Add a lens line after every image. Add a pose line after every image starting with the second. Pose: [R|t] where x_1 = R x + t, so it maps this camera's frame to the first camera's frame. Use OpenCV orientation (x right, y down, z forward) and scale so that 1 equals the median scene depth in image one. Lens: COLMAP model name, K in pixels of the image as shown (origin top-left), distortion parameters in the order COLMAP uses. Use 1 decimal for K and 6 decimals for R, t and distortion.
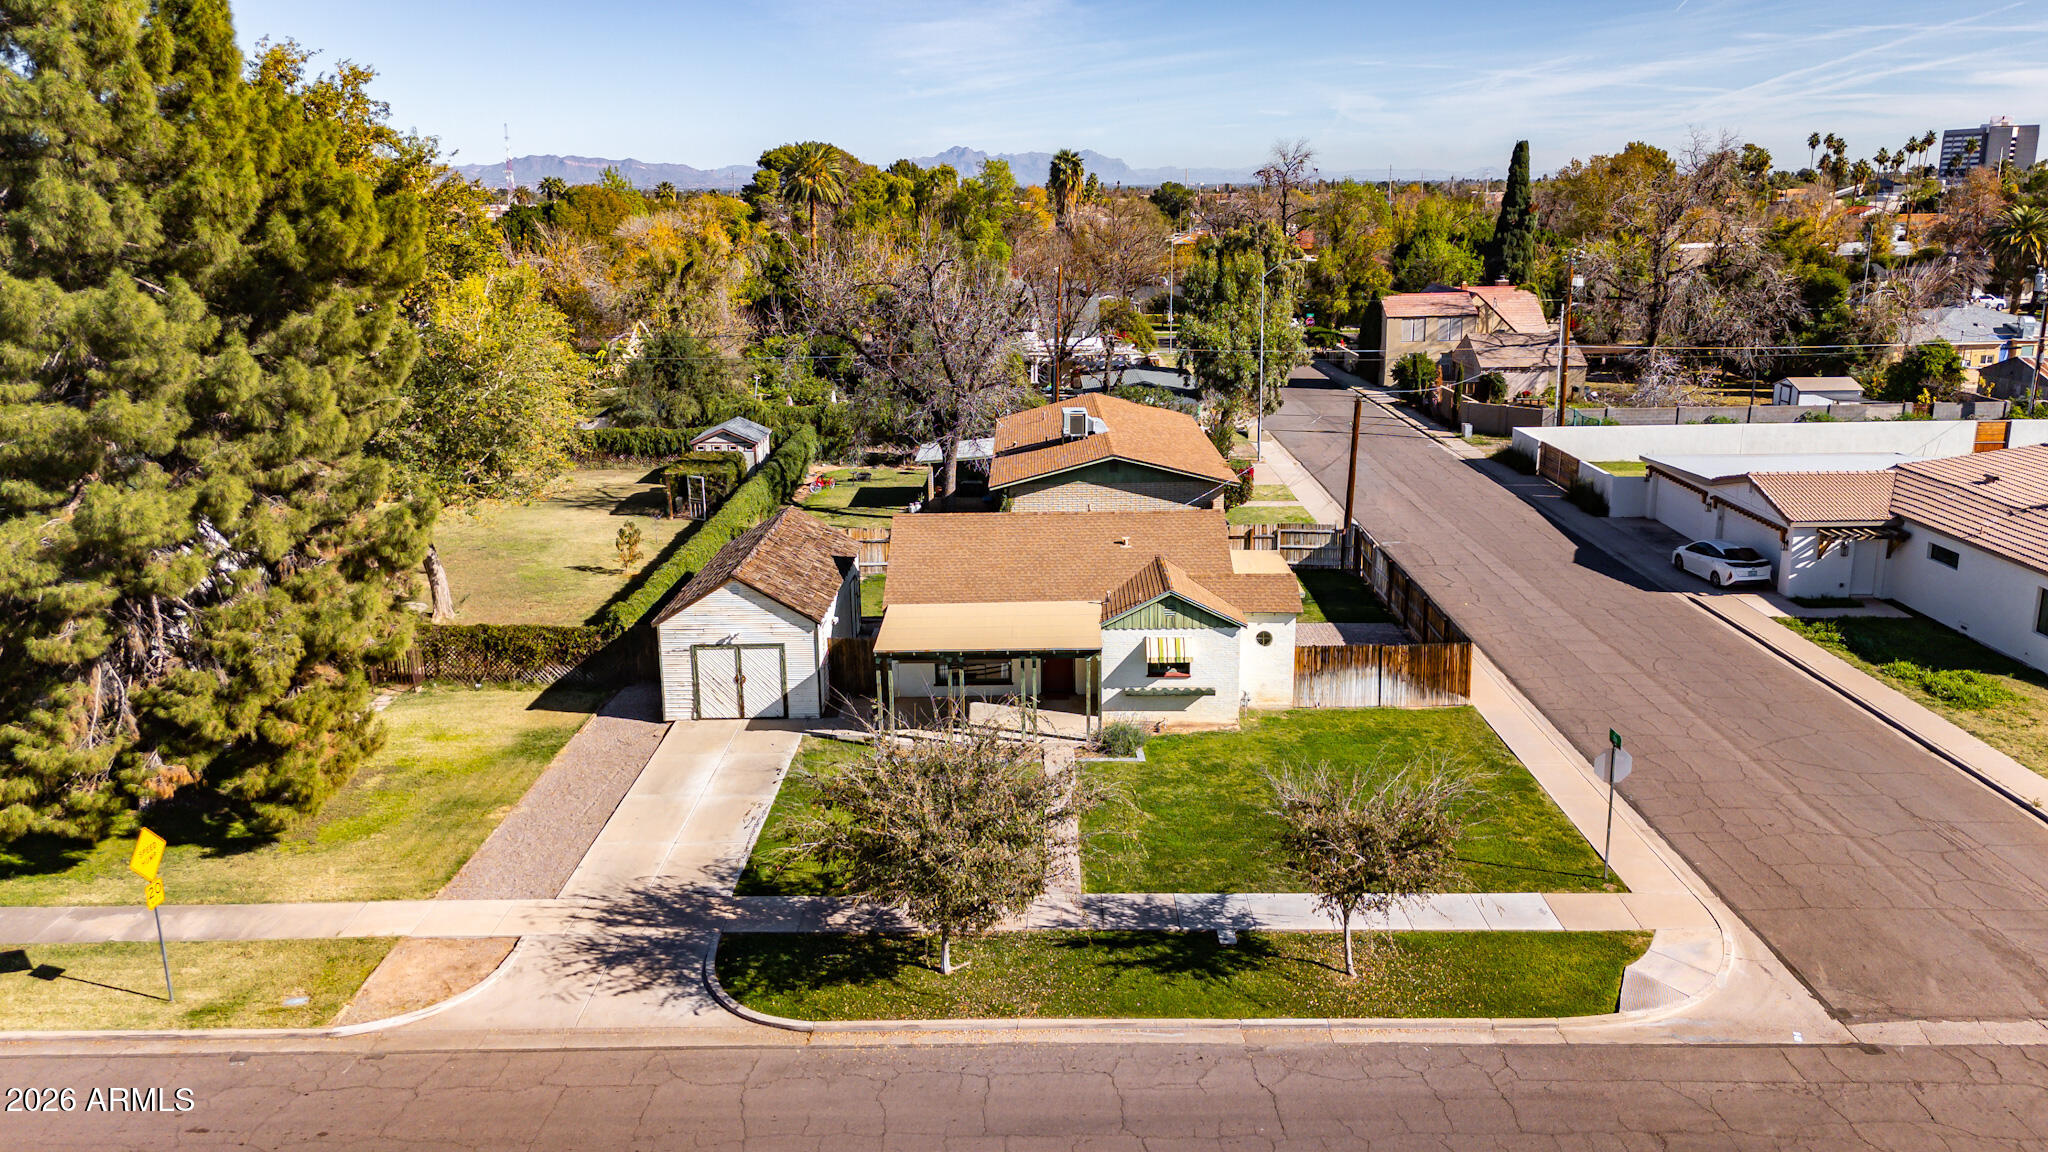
lens RADIAL K [[1509.1, 0, 1034.2], [0, 1509.1, 578.7], [0, 0, 1]] dist [0.088884, -0.110408]
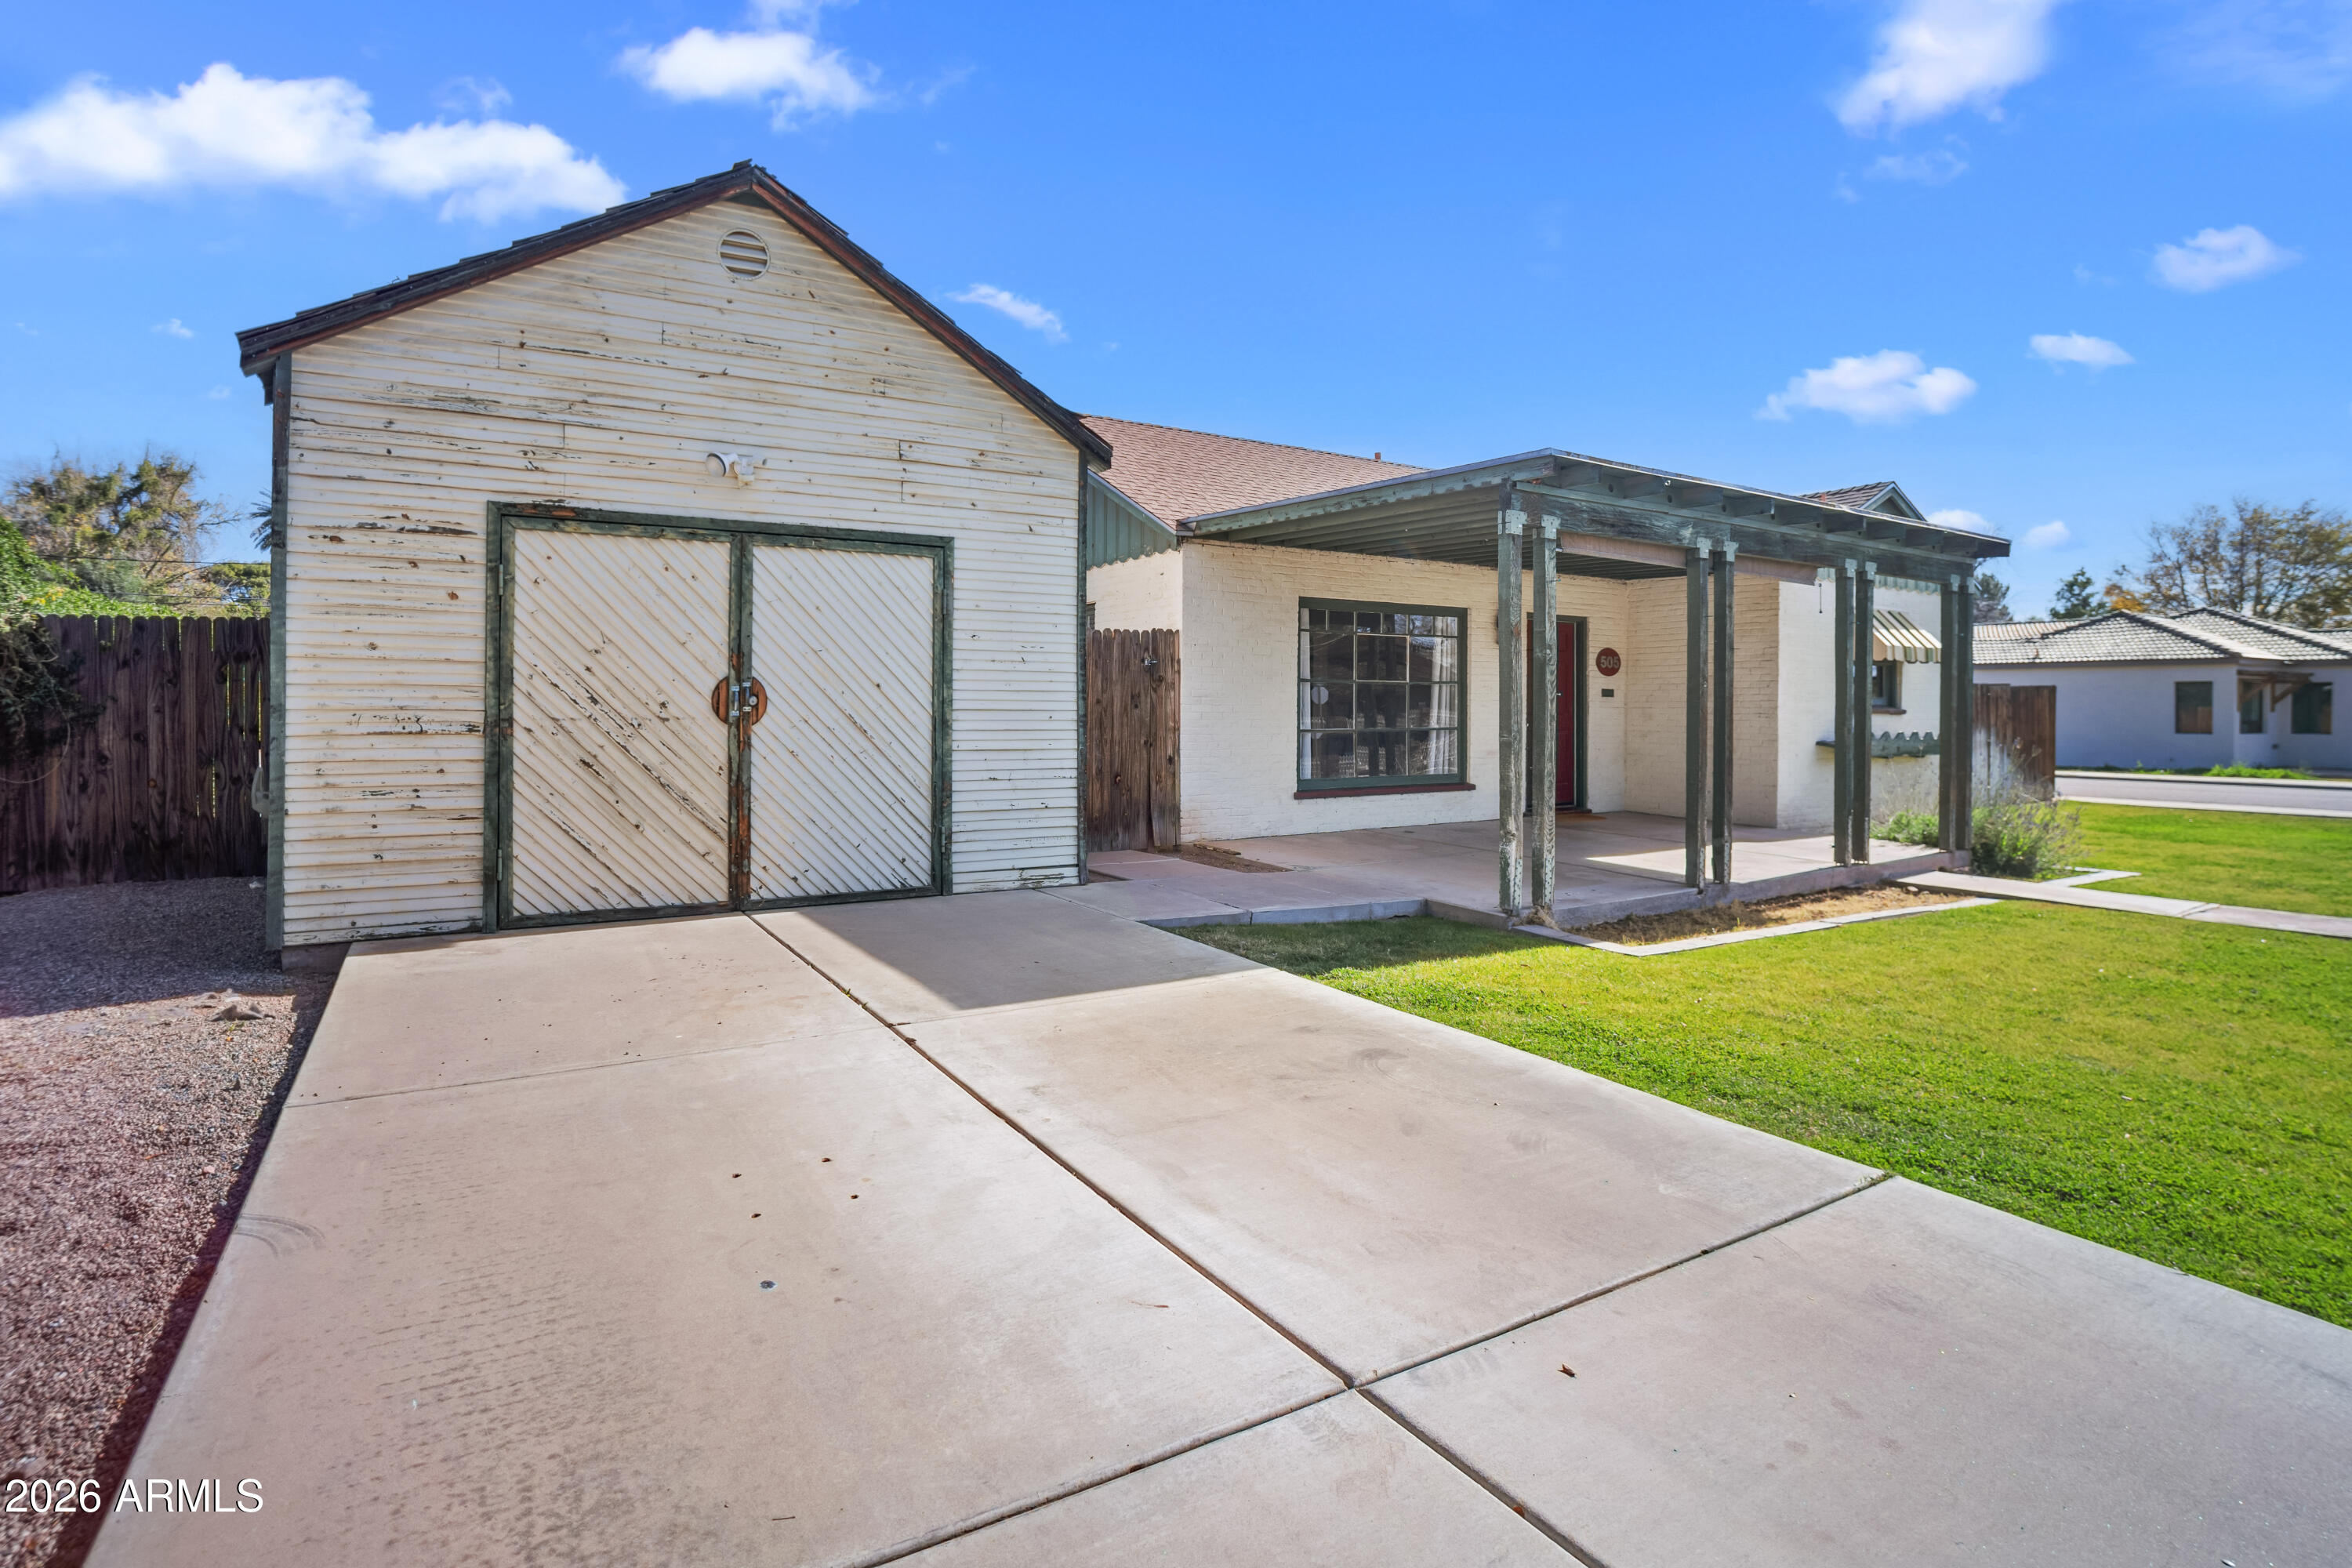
lens RADIAL K [[1208.2, 0, 1185.8], [0, 1208.2, 727.6], [0, 0, 1]] dist [-0.043559, 0.000535]
pose [[0.838952, 0.012401, 0.544065, -0.232596], [0.115703, 0.972819, -0.200588, 0.109674], [-0.531764, 0.231234, 0.814714, 0.839363]]
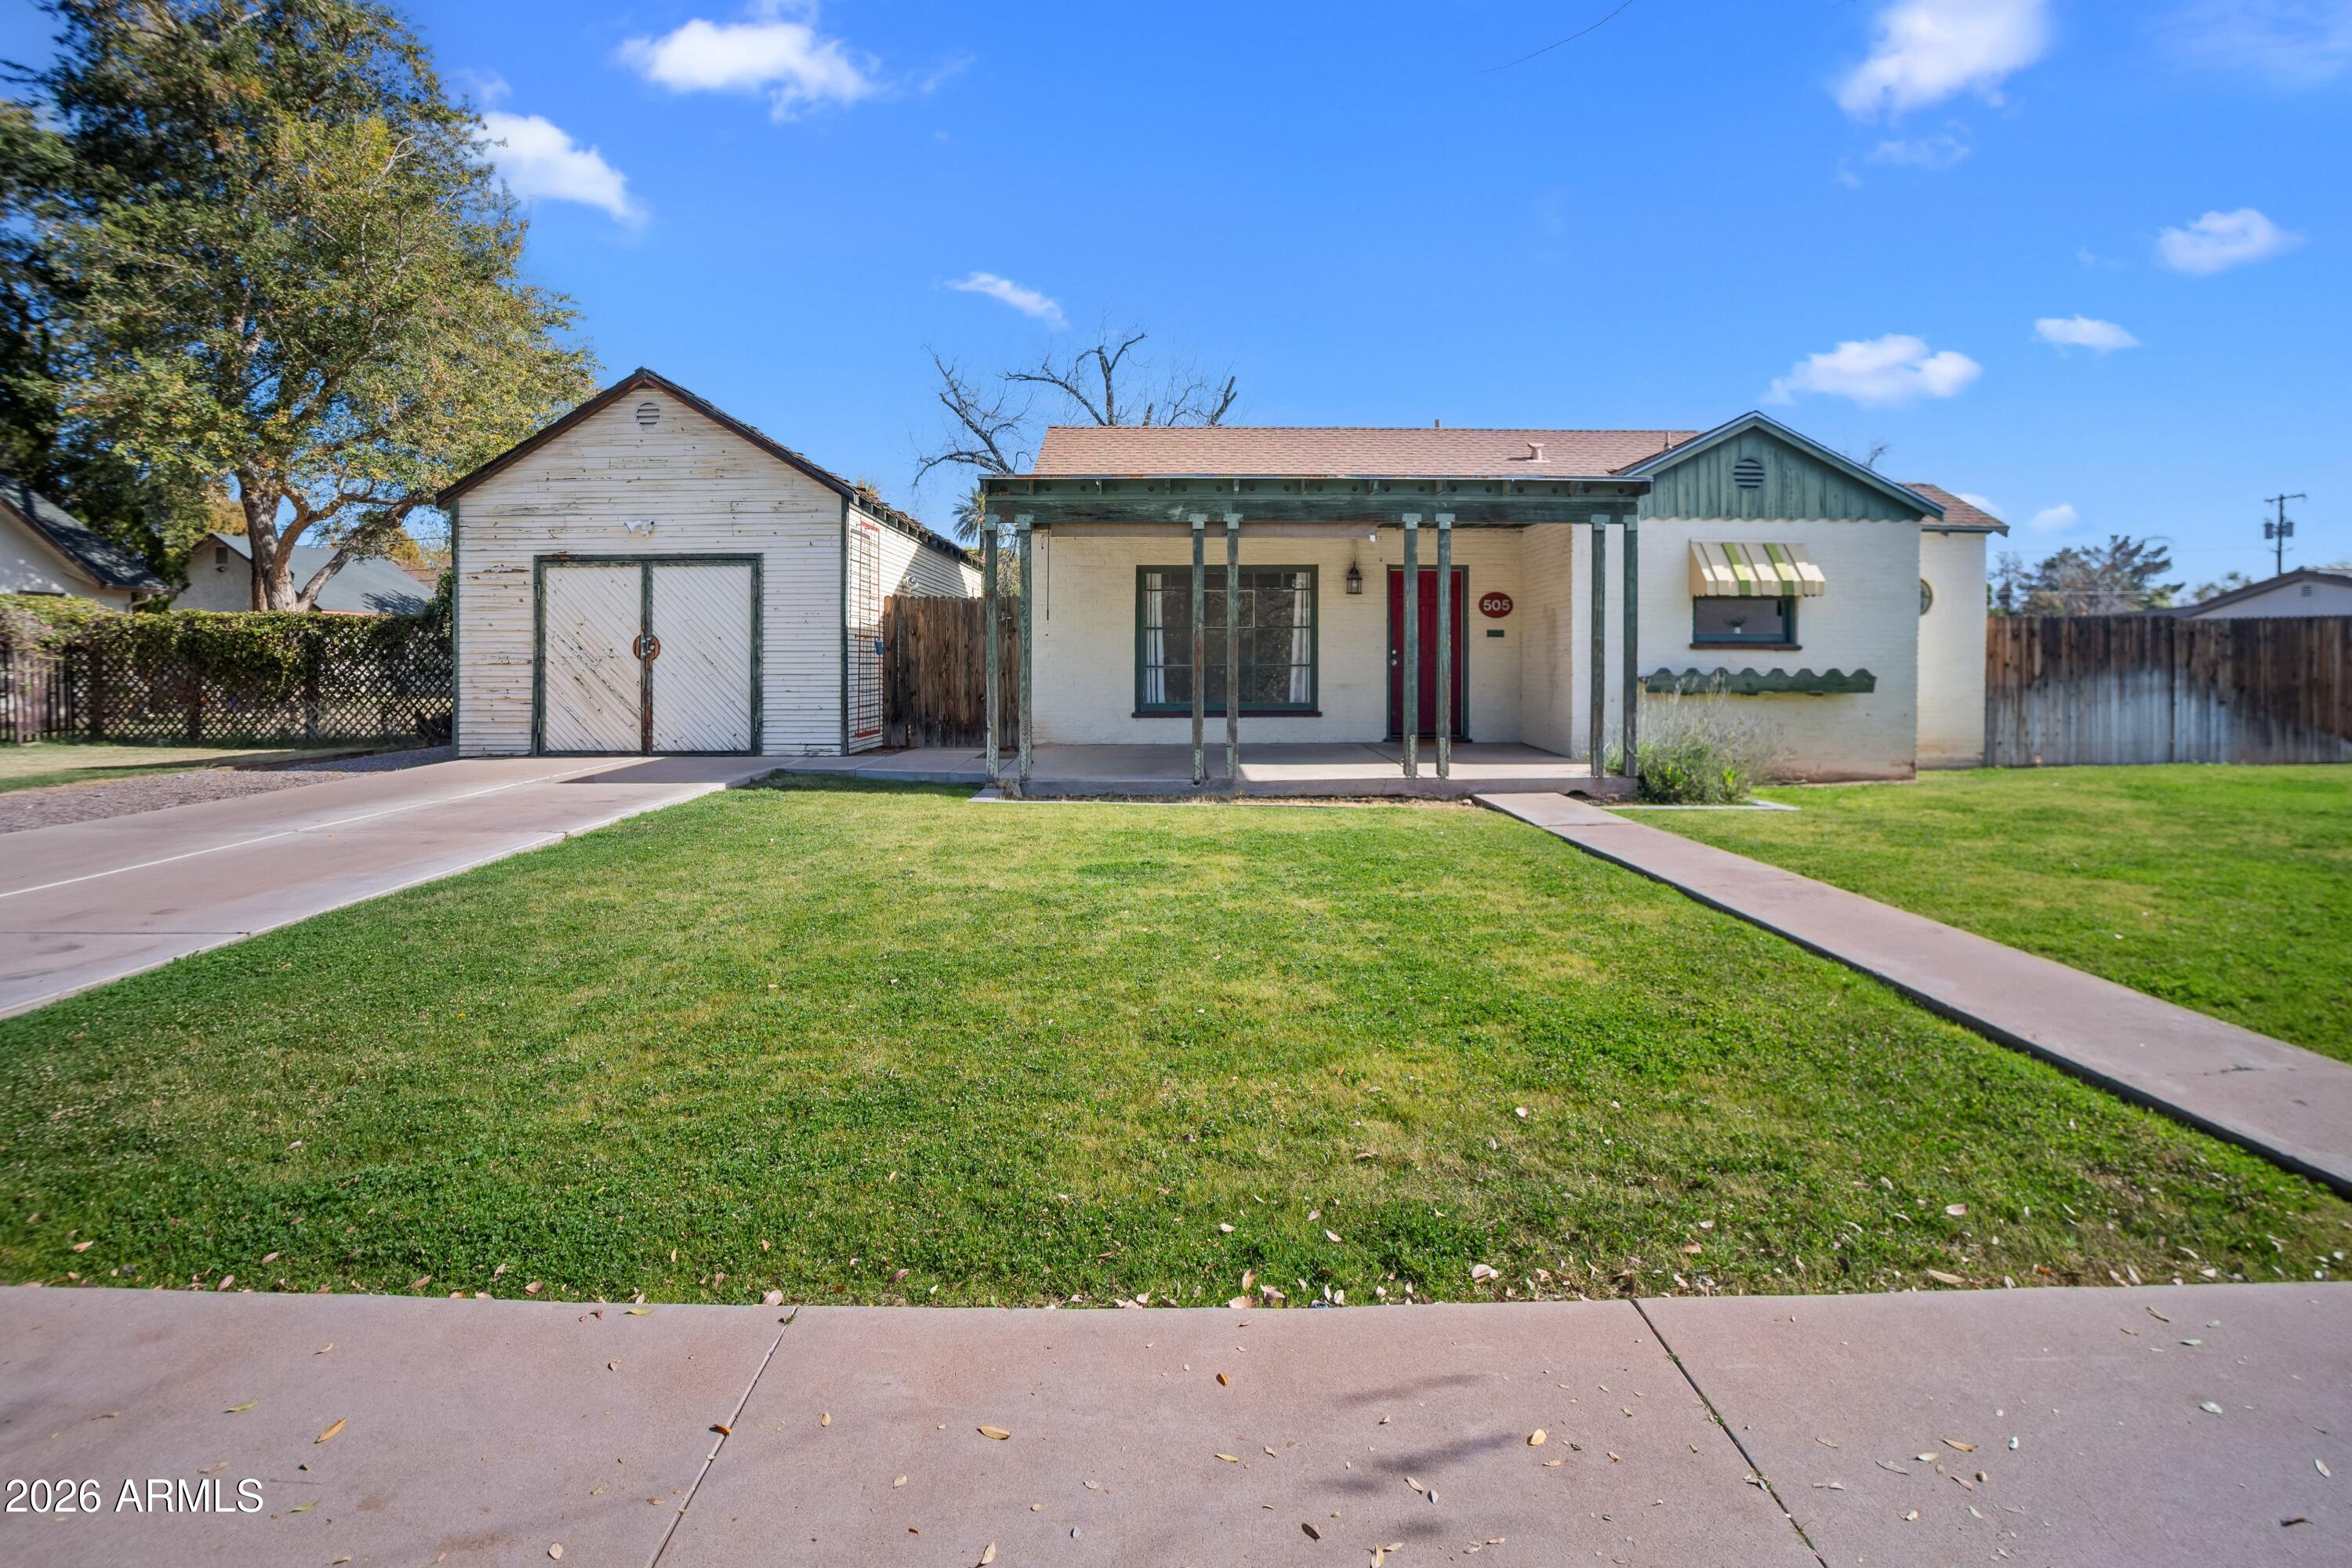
lens RADIAL K [[1186.7, 0, 1143.1], [0, 1186.7, 702.3], [0, 0, 1]] dist [-0.039807, -0.000170]
pose [[0.999908, 0.013480, 0.001601, -0.065771], [-0.012813, 0.976162, -0.216663, 0.145651], [-0.004483, 0.216623, 0.976245, 0.704688]]
